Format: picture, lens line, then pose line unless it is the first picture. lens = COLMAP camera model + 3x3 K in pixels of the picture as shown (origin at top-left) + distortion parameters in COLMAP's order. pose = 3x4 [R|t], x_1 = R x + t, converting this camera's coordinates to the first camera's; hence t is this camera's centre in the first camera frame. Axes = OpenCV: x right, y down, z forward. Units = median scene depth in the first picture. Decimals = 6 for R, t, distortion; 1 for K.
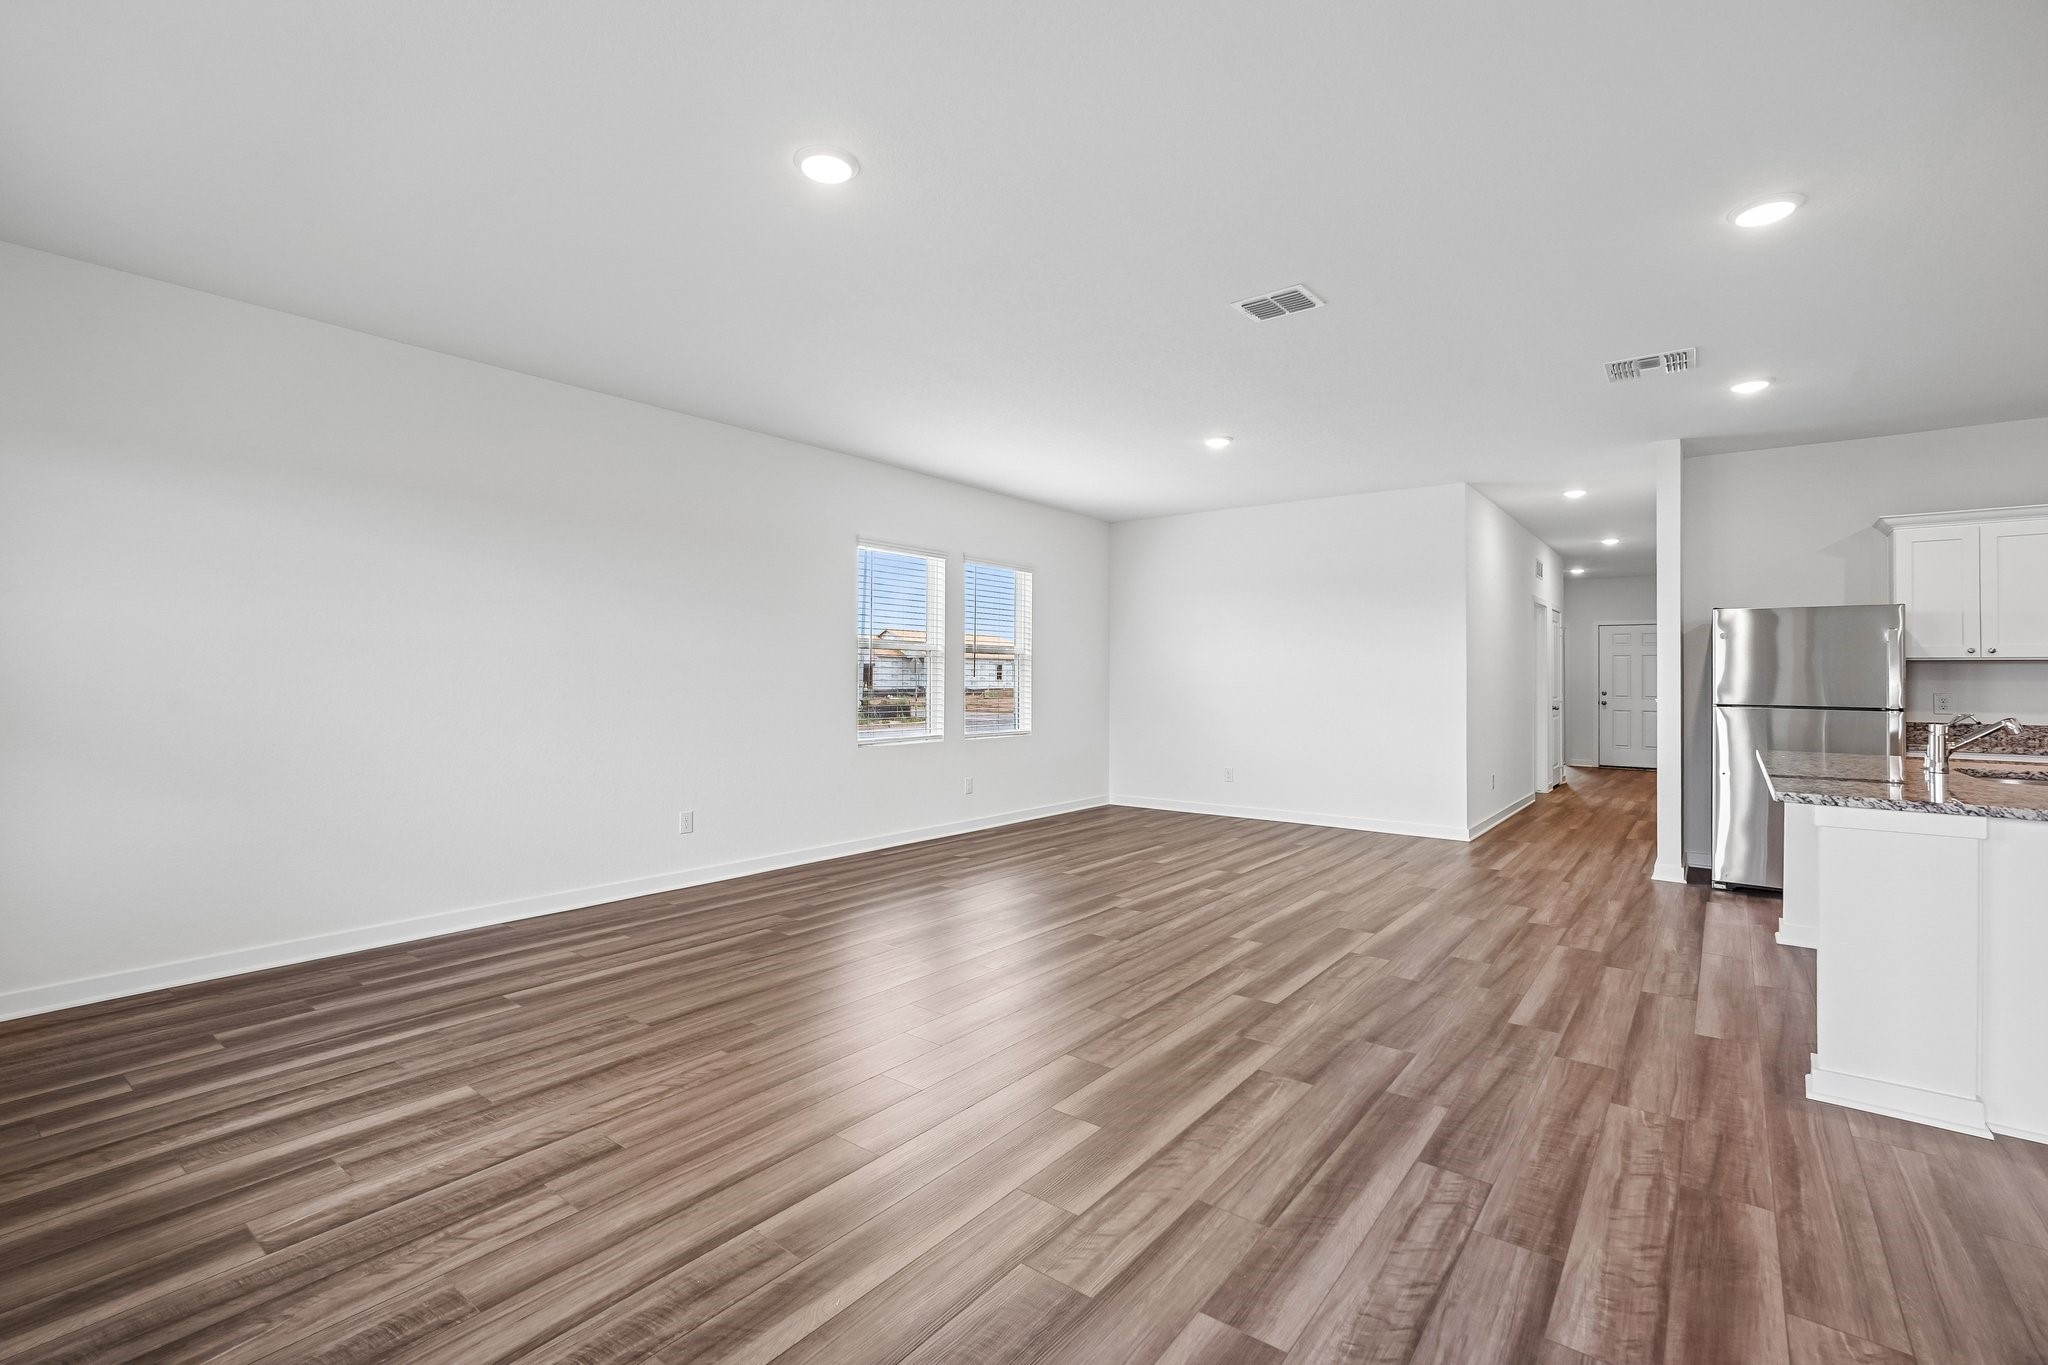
lens RADIAL K [[896.9, 0, 1023.4], [0, 896.9, 671.0], [0, 0, 1]] dist [-0.003486, 0.000863]
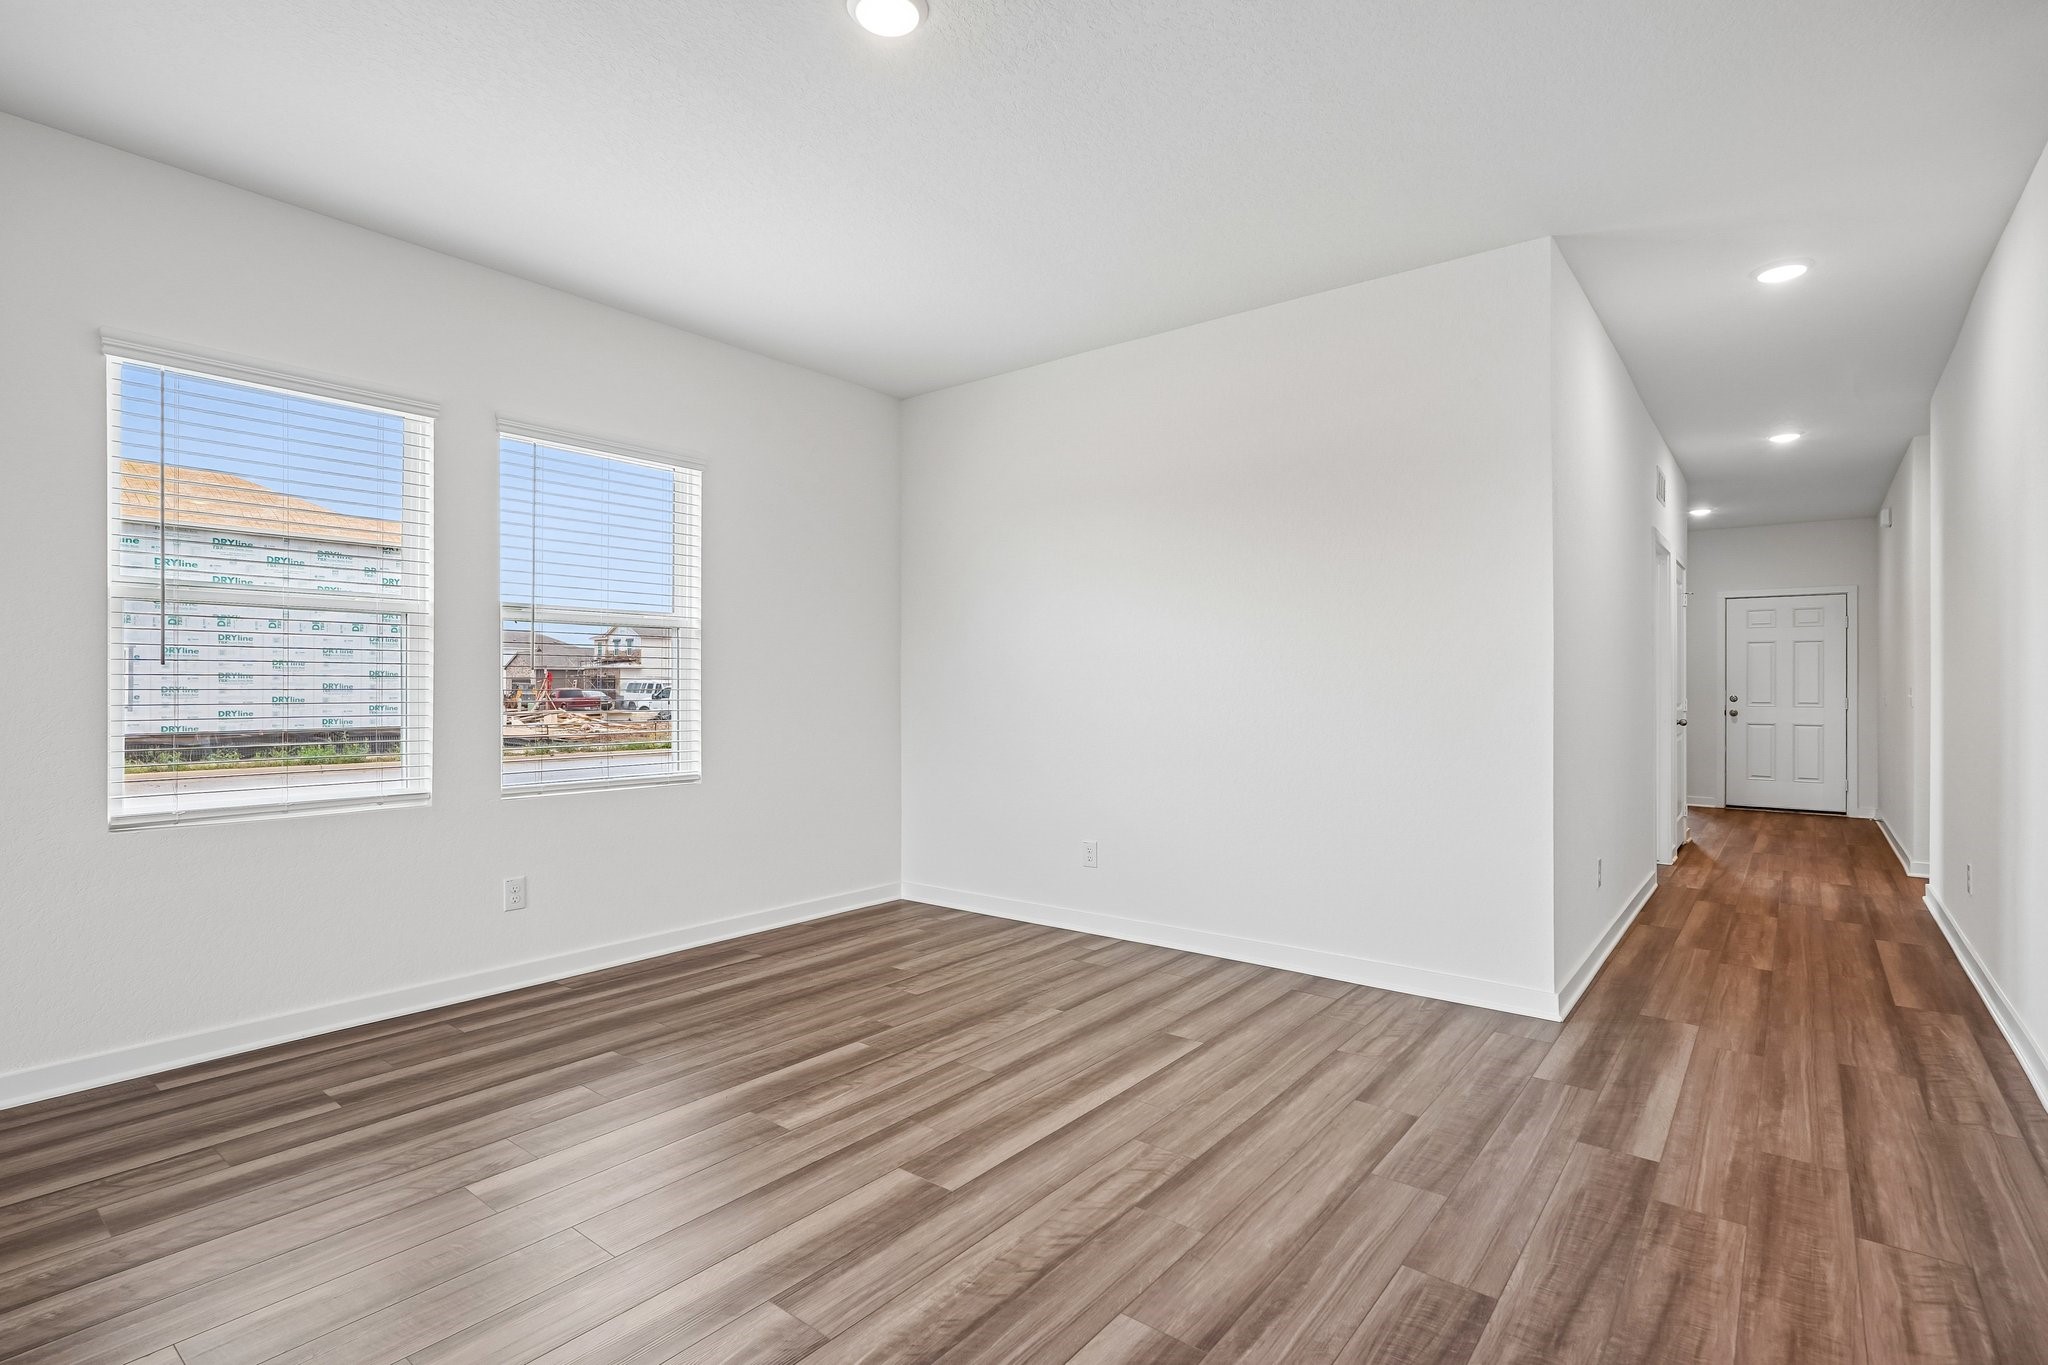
lens RADIAL K [[974.2, 0, 1020.1], [0, 974.2, 683.9], [0, 0, 1]] dist [-0.003326, 0.000462]
pose [[0.999906, -0.005527, -0.012531, 0.227982], [0.005579, 0.999976, 0.004136, 0.014749], [0.012508, -0.004205, 0.999913, 0.498241]]
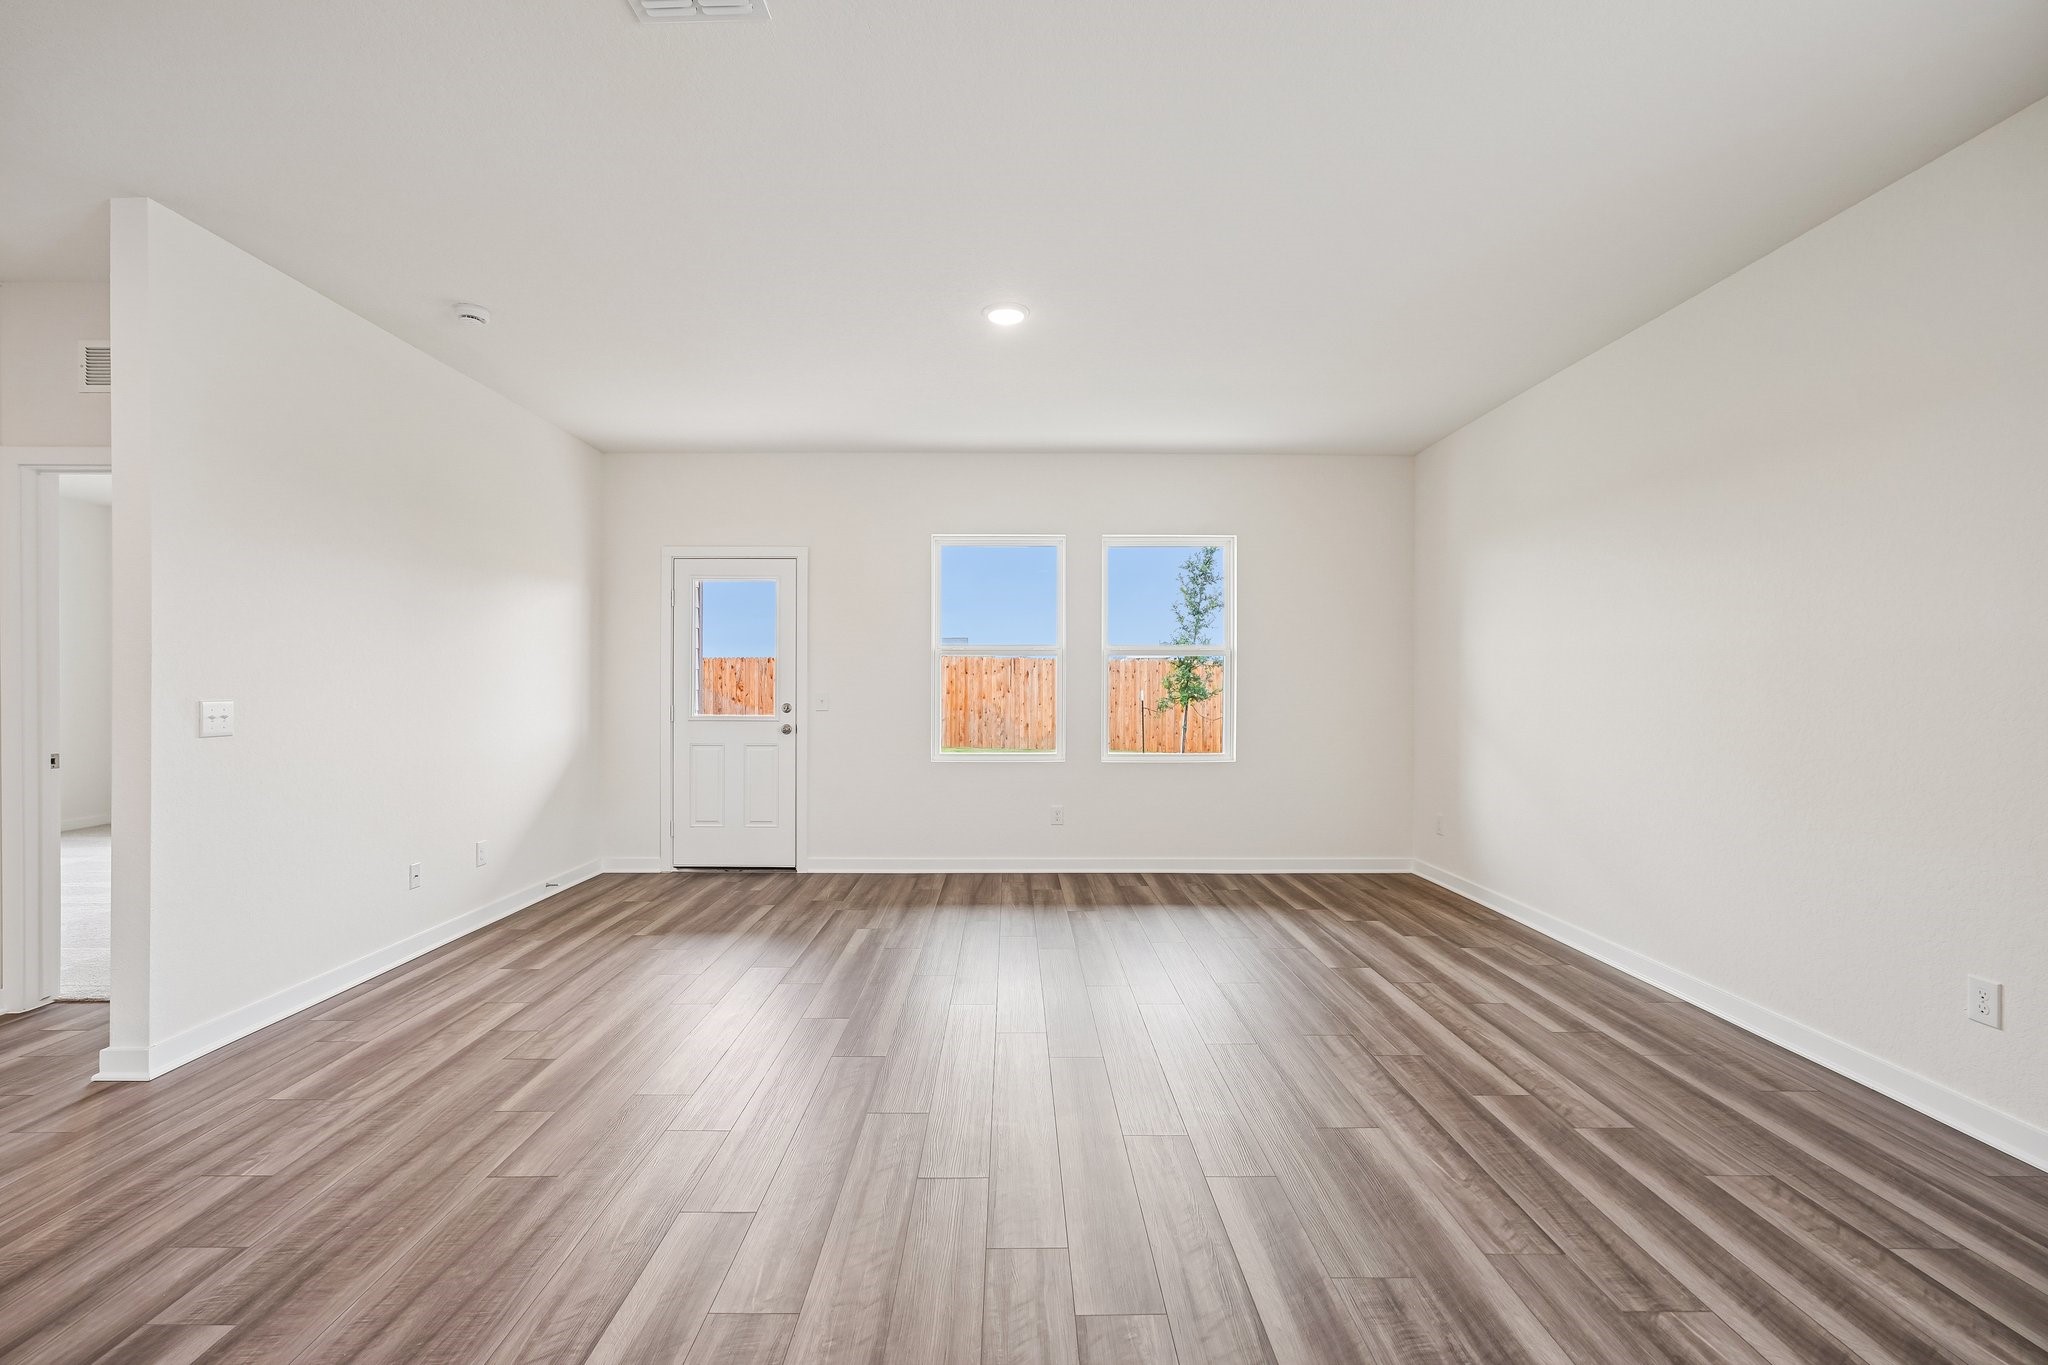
lens RADIAL K [[896.9, 0, 1019.8], [0, 896.9, 686.5], [0, 0, 1]] dist [-0.003486, 0.000863]
pose [[-0.783403, -0.006674, -0.621478, 0.236831], [-0.003671, 0.999975, -0.006111, 0.006045], [0.621503, -0.002506, -0.783408, 0.795171]]
